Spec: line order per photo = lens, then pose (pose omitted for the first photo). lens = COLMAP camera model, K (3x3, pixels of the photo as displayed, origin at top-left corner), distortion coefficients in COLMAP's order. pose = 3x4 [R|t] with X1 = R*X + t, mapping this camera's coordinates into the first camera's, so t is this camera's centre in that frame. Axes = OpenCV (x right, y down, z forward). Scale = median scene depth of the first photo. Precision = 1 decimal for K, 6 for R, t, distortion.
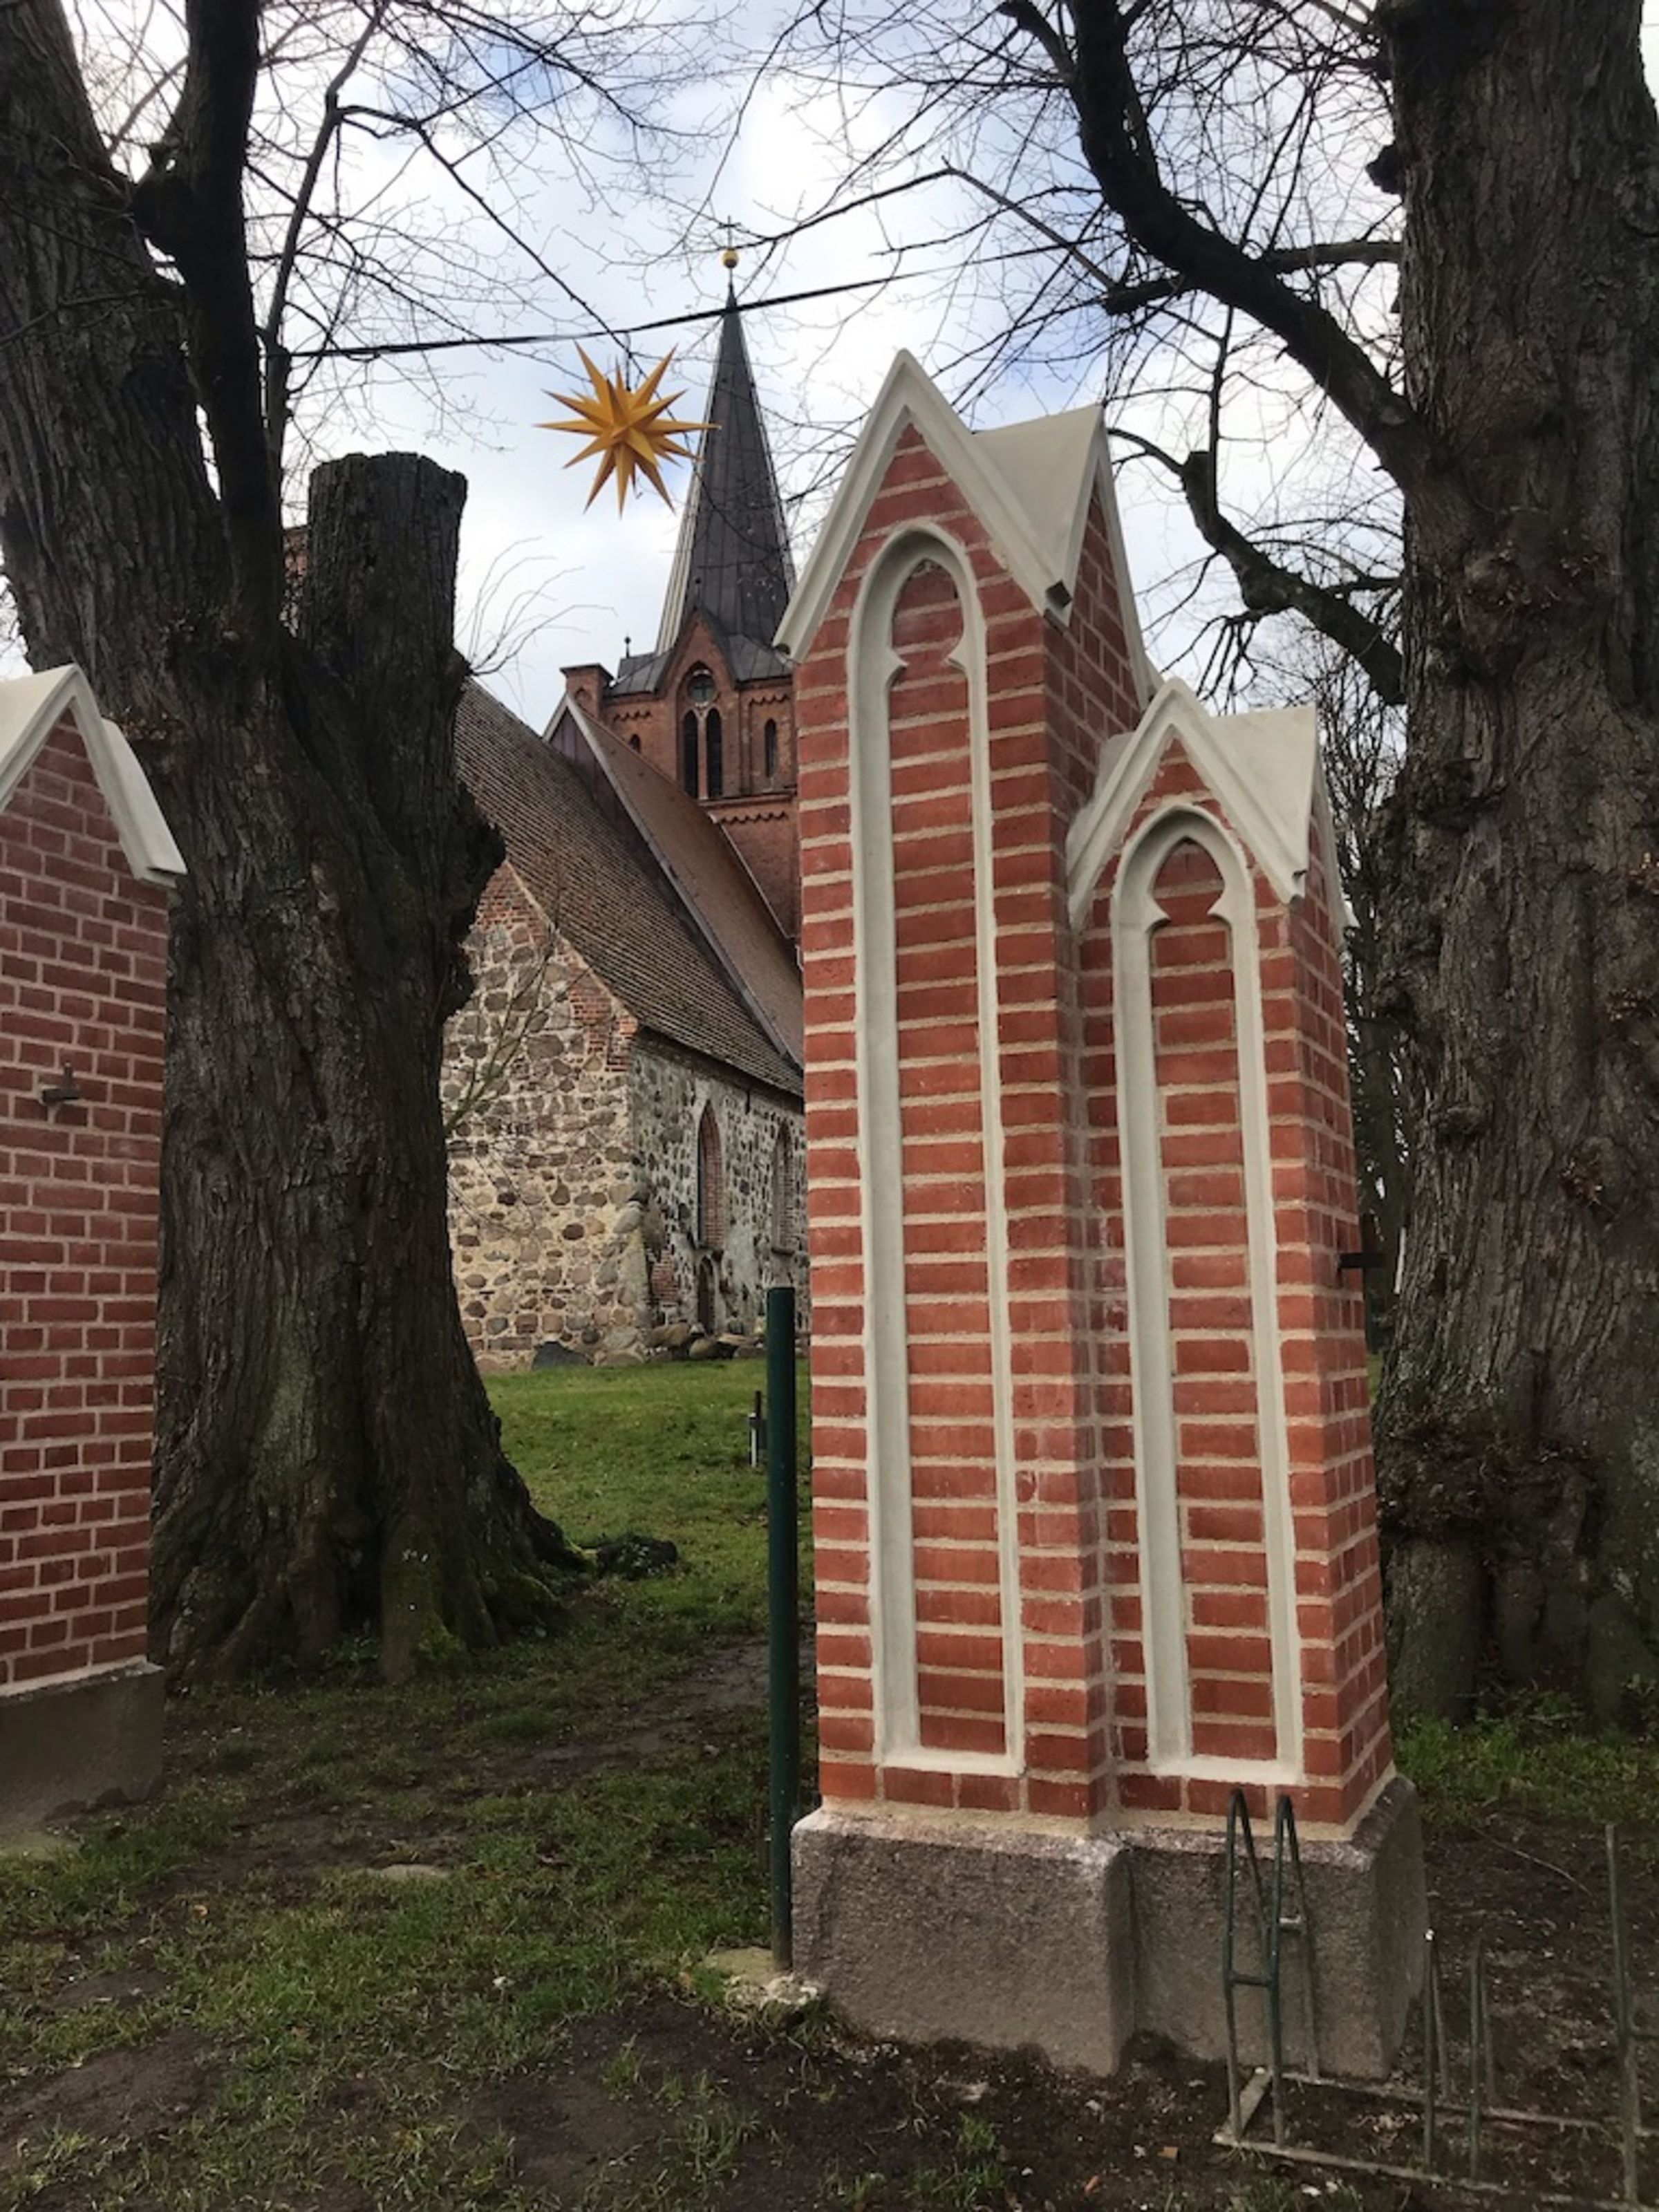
lens RADIAL K [[1772.8, 0, 829.5], [0, 1772.8, 1106.0], [0, 0, 1]] dist [0.004864, -0.004941]
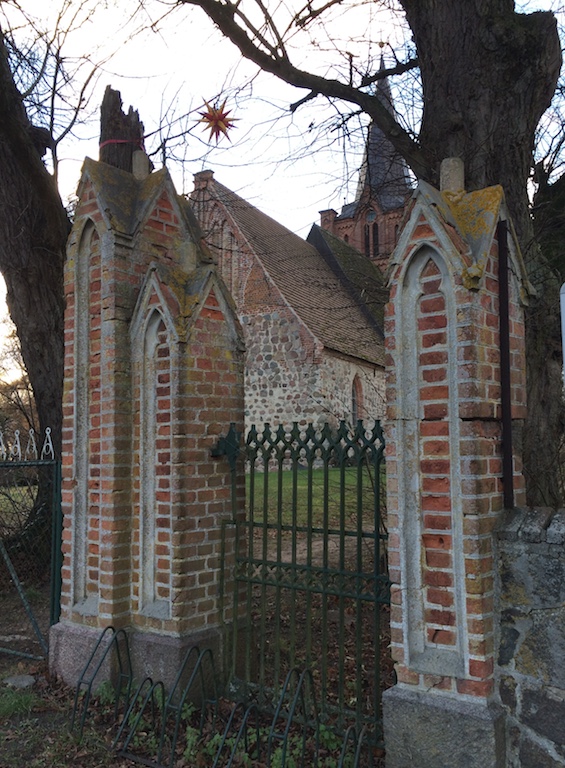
lens RADIAL K [[670.5, 0, 282.5], [0, 670.5, 384.0], [0, 0, 1]] dist [0.014473, -0.000211]
pose [[0.968732, -0.018652, -0.247407, 0.080352], [0.023347, 0.999599, 0.016054, -0.006072], [0.247008, -0.021328, 0.968779, -0.006720]]
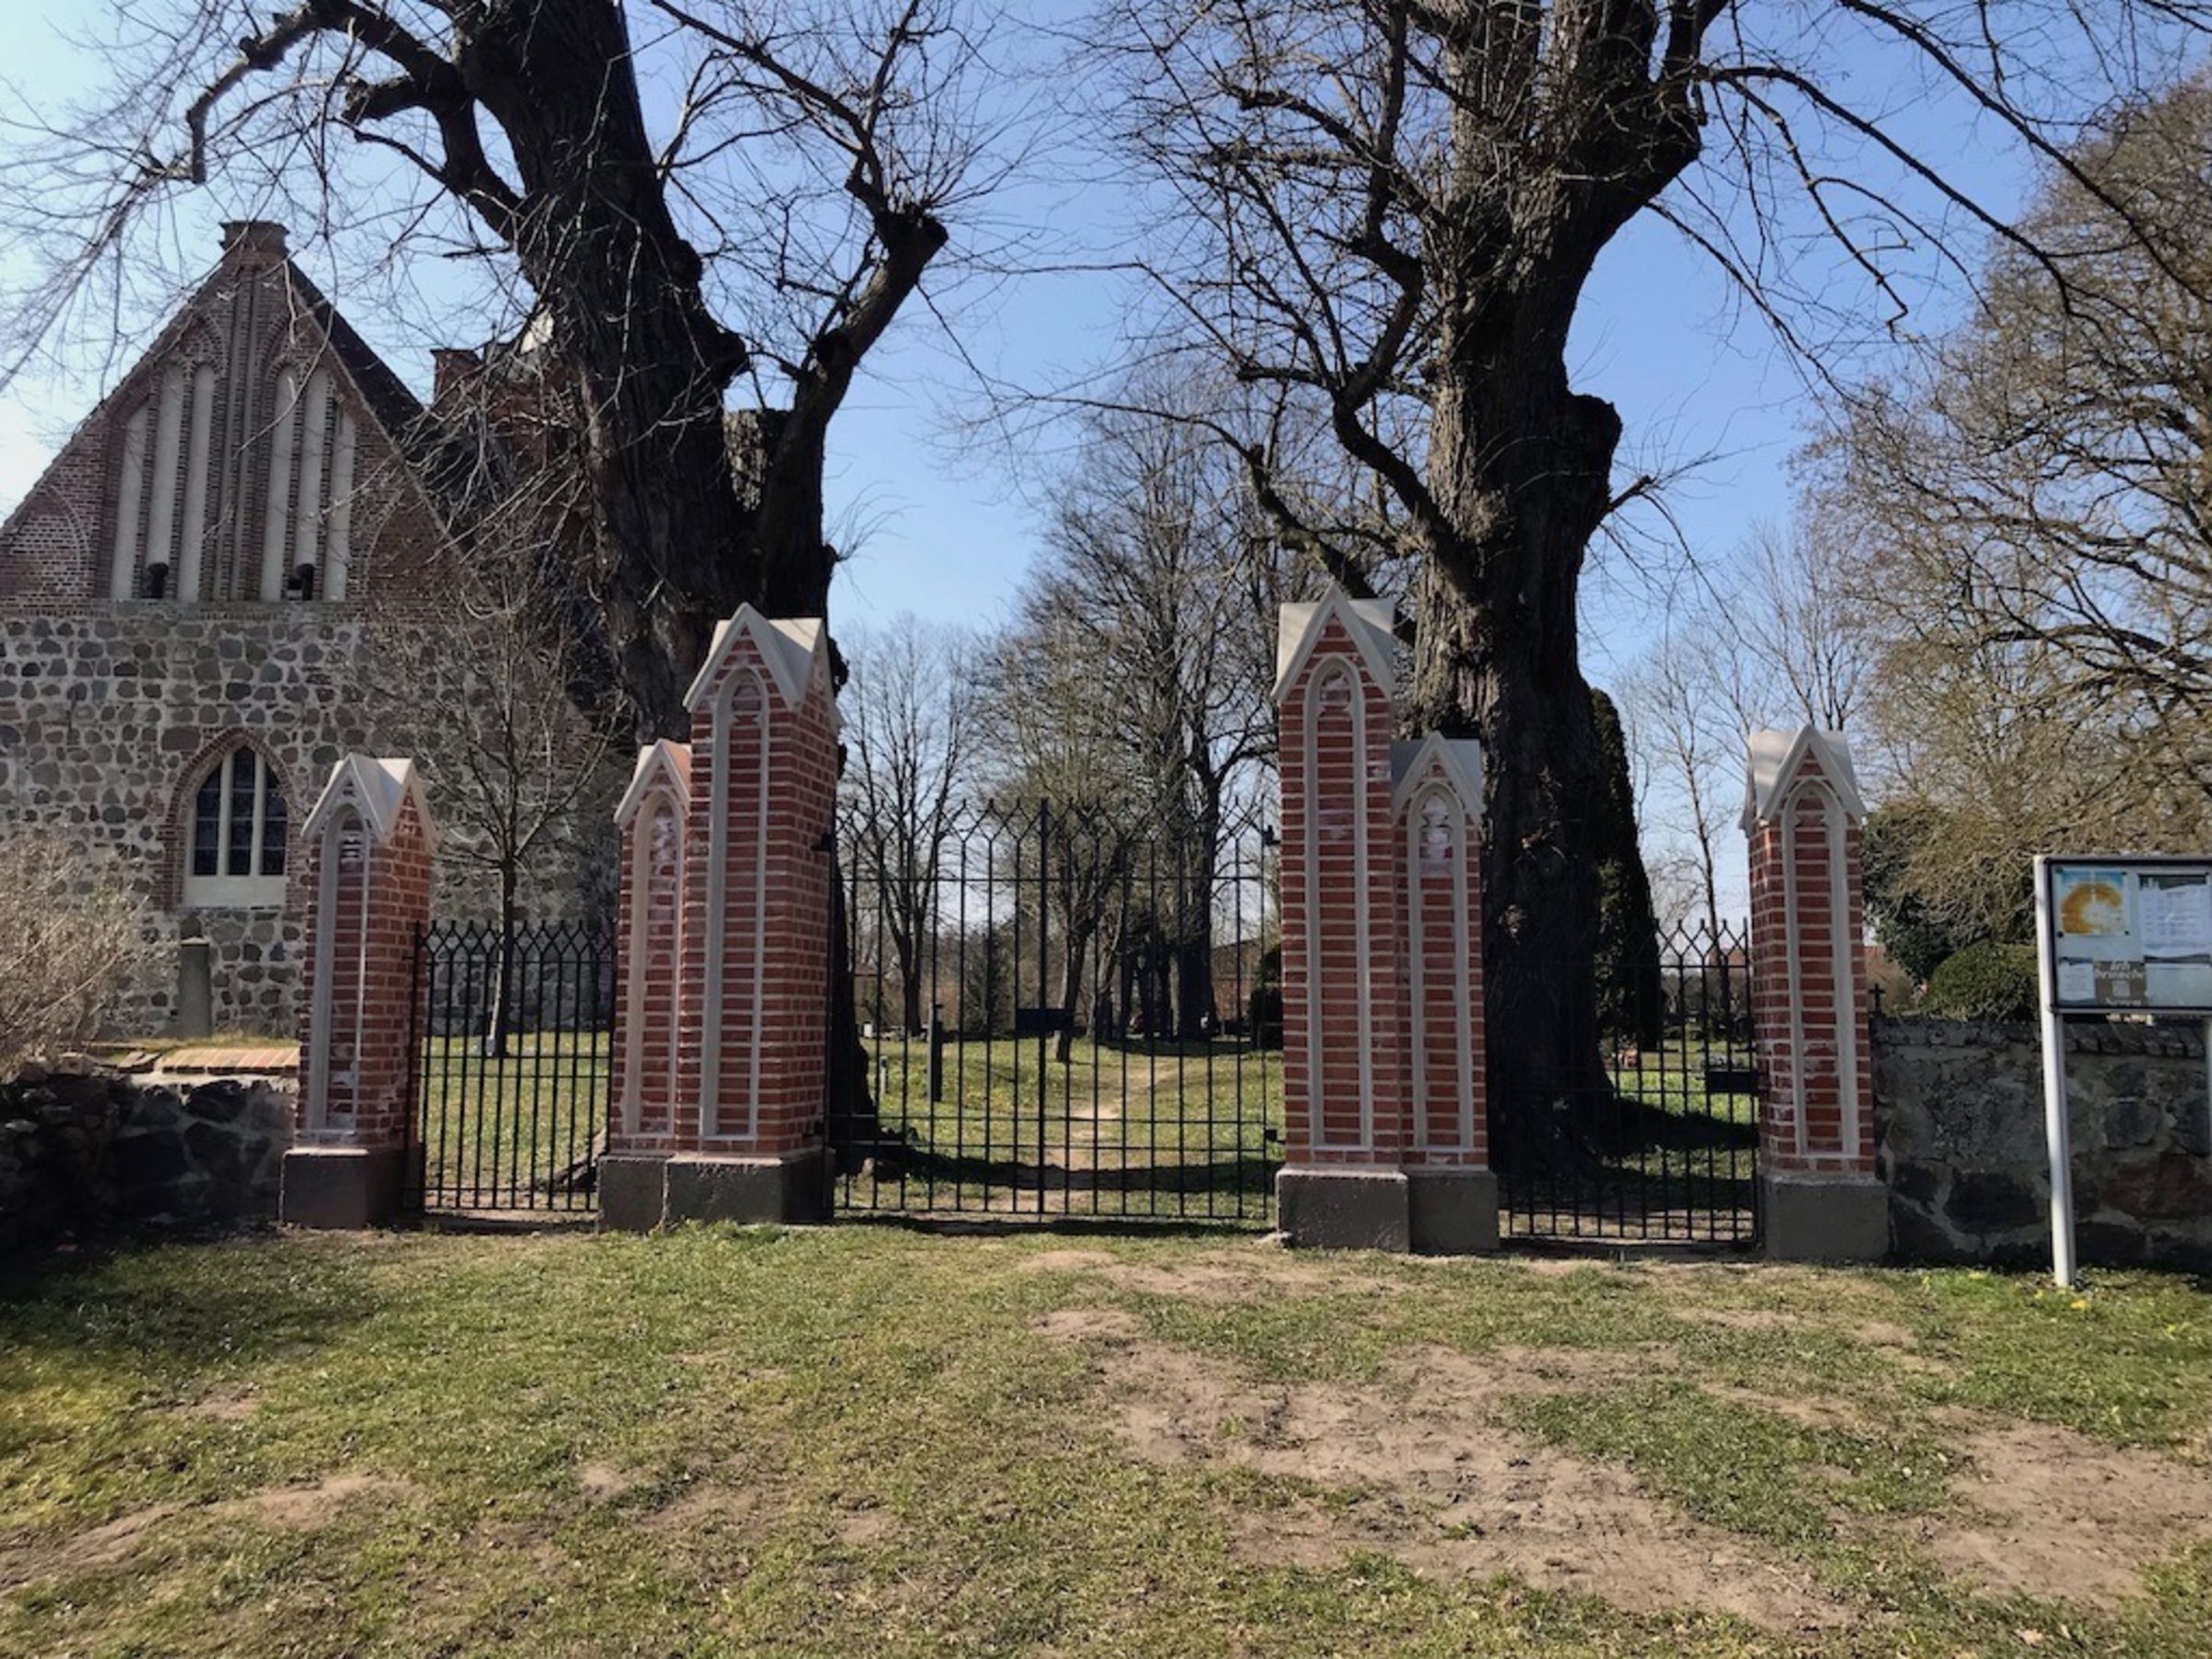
lens RADIAL K [[1772.8, 0, 1074.3], [0, 1772.8, 797.1], [0, 0, 1]] dist [0.004864, -0.004941]
pose [[0.961991, 0.066667, 0.264820, -0.106287], [-0.065592, 0.997763, -0.012911, -0.008590], [-0.265088, -0.004950, 0.964211, -0.144568]]
